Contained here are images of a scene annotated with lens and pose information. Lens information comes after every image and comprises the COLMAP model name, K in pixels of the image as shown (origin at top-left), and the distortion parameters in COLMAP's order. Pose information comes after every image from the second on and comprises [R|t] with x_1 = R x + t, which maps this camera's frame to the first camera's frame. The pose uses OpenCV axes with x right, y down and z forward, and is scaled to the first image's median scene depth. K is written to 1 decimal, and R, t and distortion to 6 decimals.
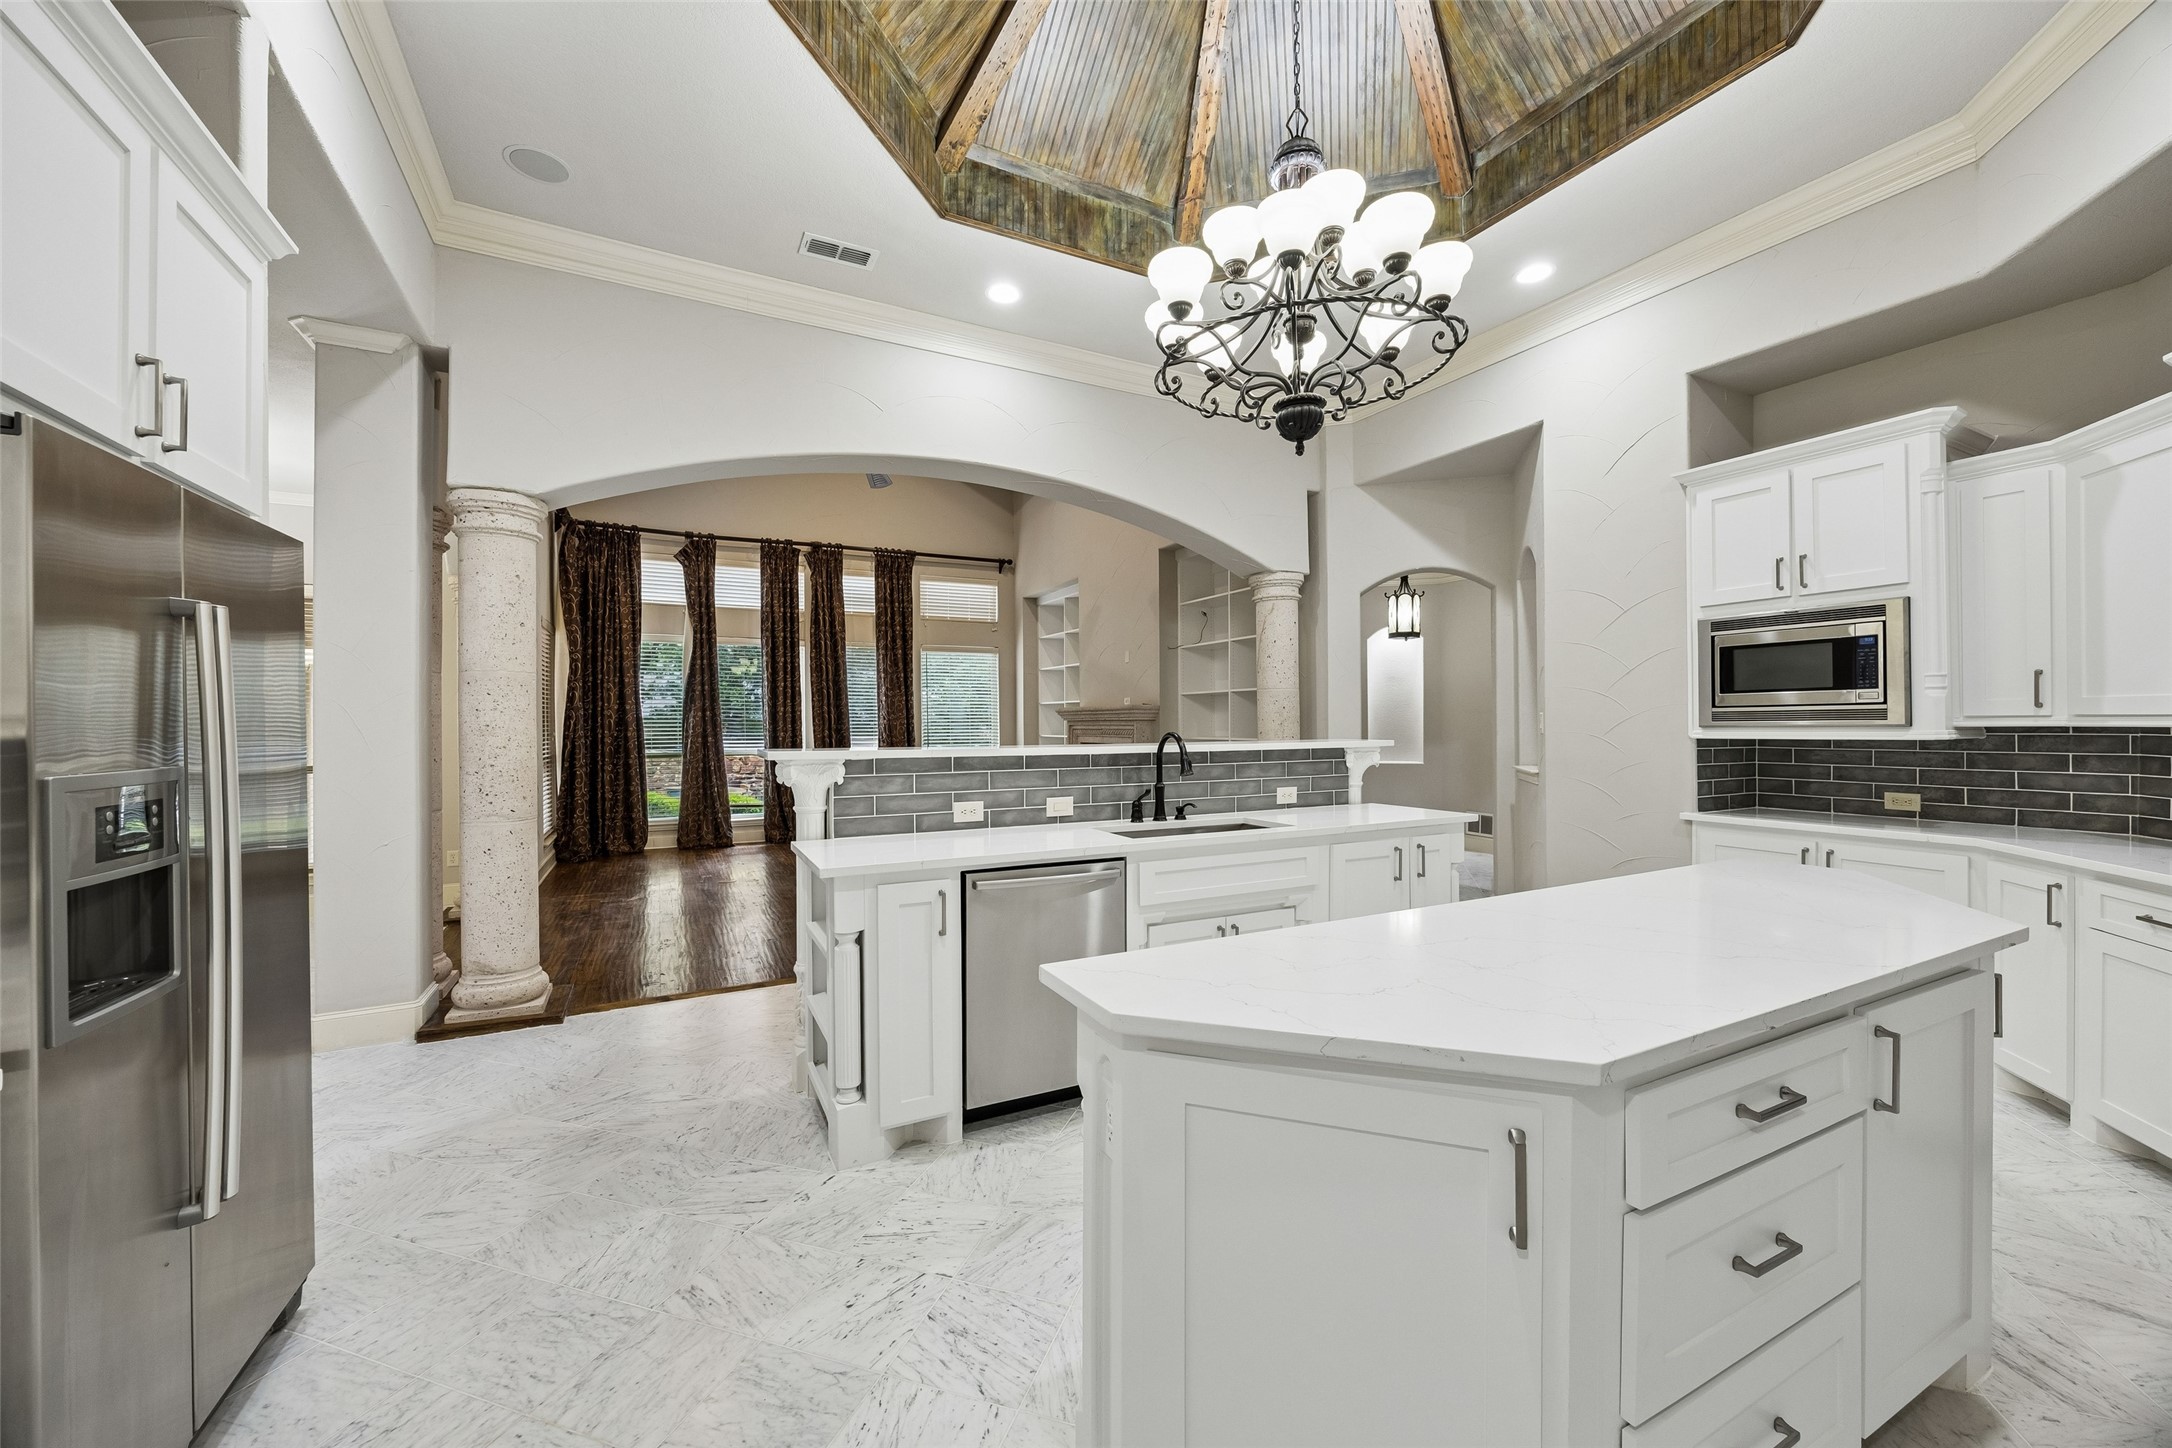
lens RADIAL K [[830.8, 0, 1092.5], [0, 830.8, 723.9], [0, 0, 1]] dist [-0.000642, 0.000060]
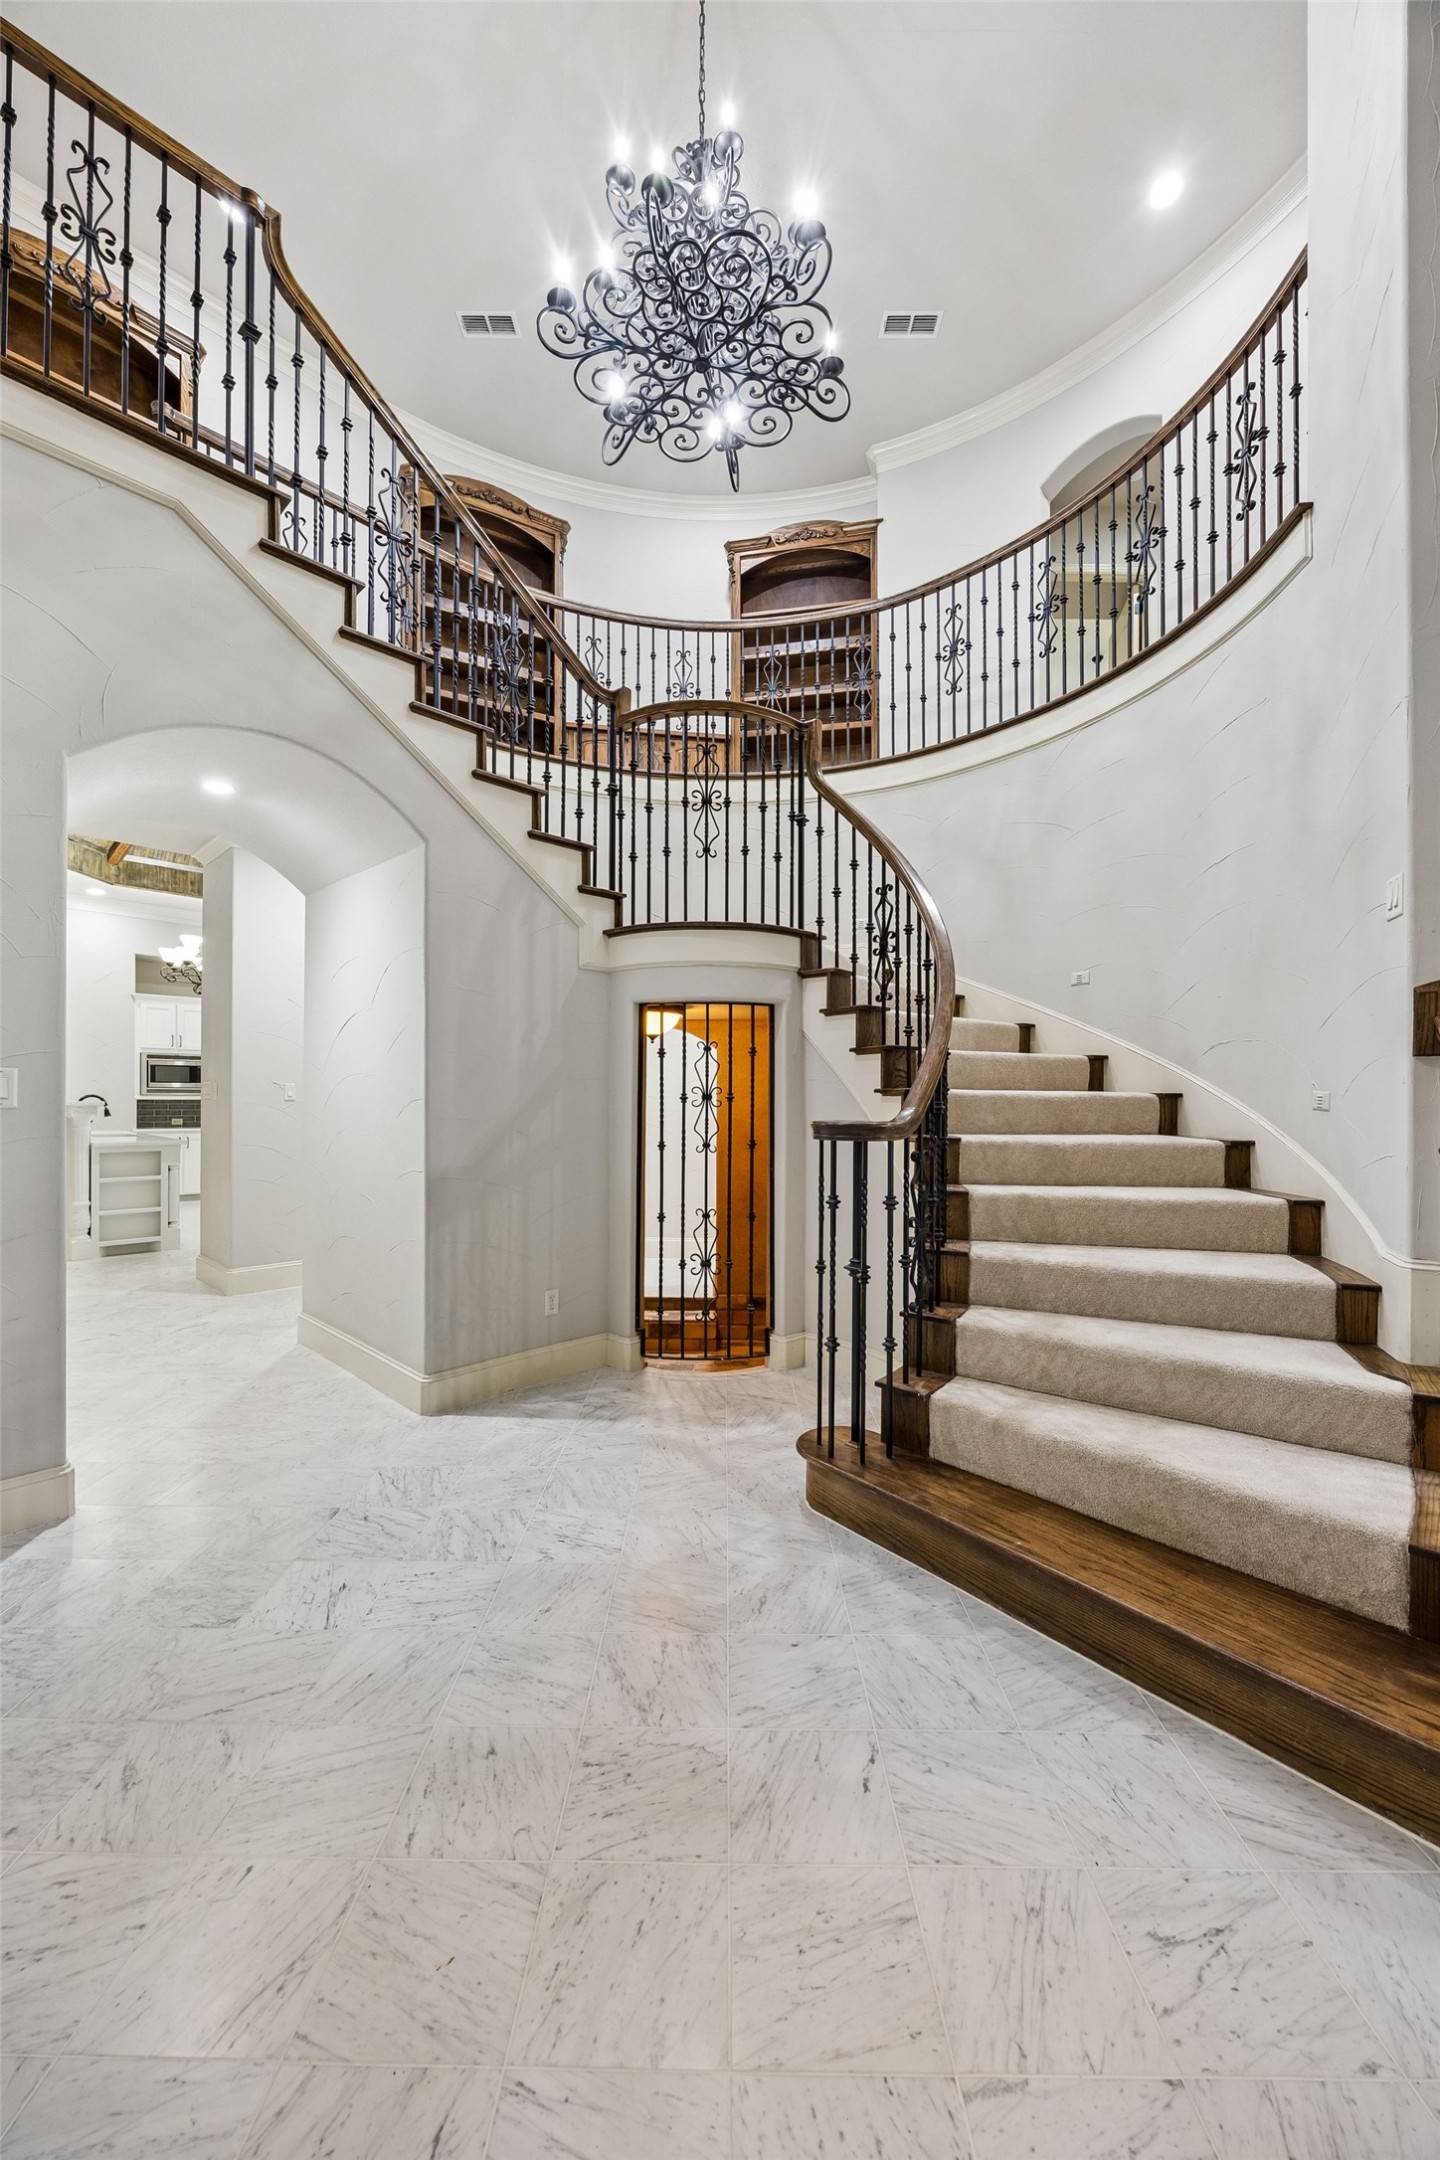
lens RADIAL K [[826.2, 0, 718.6], [0, 826.2, 1089.0], [0, 0, 1]] dist [-0.000642, 0.000060]
pose [[-0.299522, 0.010771, 0.954029, -2.408646], [0.000555, 0.999938, -0.011115, 0.014221], [-0.954089, -0.002800, -0.299510, 0.080155]]
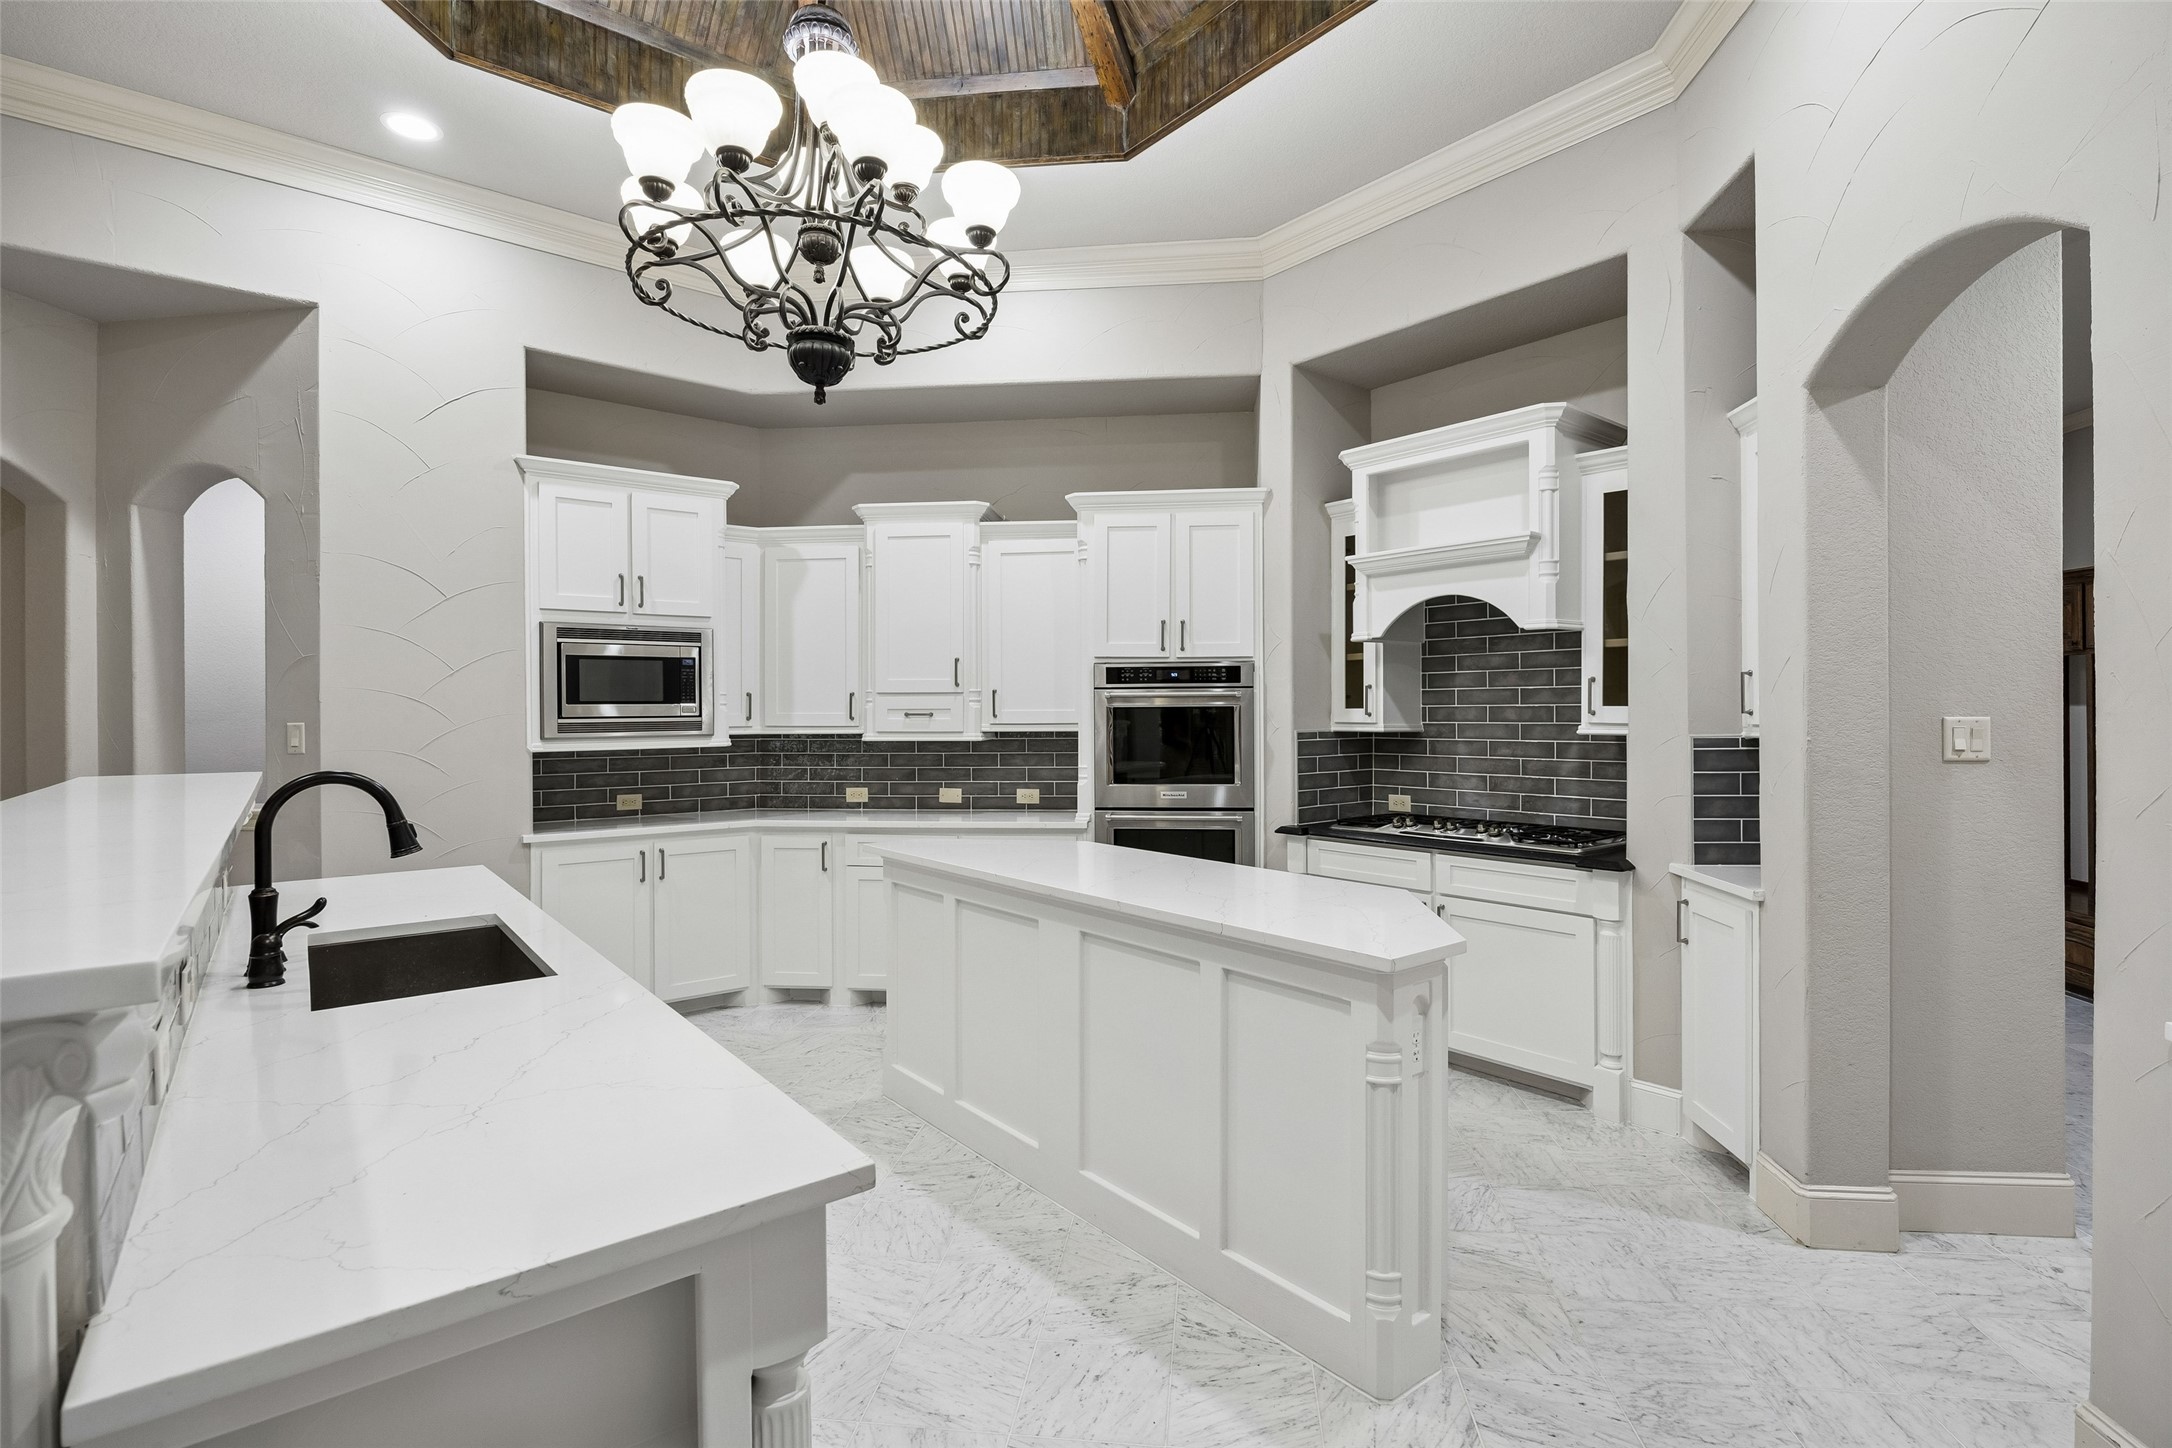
lens RADIAL K [[1025.3, 0, 1100.5], [0, 1025.3, 716.9], [0, 0, 1]] dist [-0.010600, 0.000174]
pose [[-0.193527, 0.005661, 0.981079, -0.544277], [0.007631, 0.999962, -0.004265, -0.012365], [-0.981065, 0.006661, -0.193562, 0.672061]]
